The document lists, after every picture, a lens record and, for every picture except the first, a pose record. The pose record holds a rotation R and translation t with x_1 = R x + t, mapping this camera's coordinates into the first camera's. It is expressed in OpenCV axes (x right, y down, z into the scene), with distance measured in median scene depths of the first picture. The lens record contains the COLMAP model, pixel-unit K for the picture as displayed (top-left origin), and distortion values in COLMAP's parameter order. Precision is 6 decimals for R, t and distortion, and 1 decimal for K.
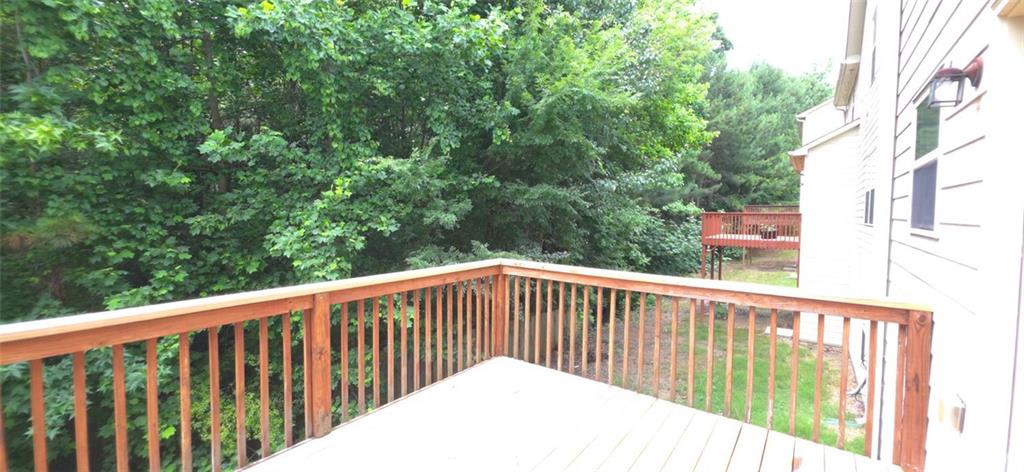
lens RADIAL K [[408.8, 0, 513.1], [0, 408.8, 233.0], [0, 0, 1]] dist [0.001538, 0.000158]
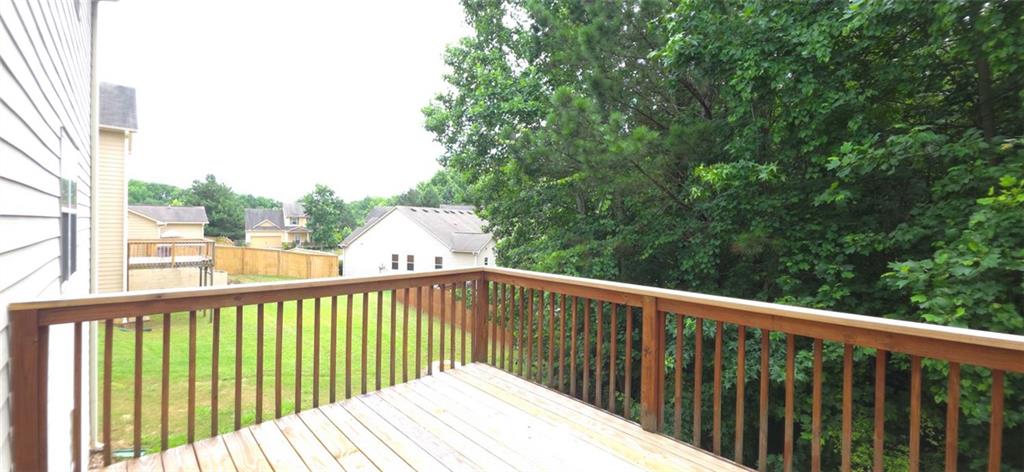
lens RADIAL K [[408.8, 0, 513.7], [0, 408.8, 228.6], [0, 0, 1]] dist [0.001538, 0.000158]
pose [[-0.165852, -0.000291, -0.986151, 0.317659], [-0.068749, 0.997570, 0.011268, -0.010077], [0.983751, 0.069665, -0.165469, 0.385820]]
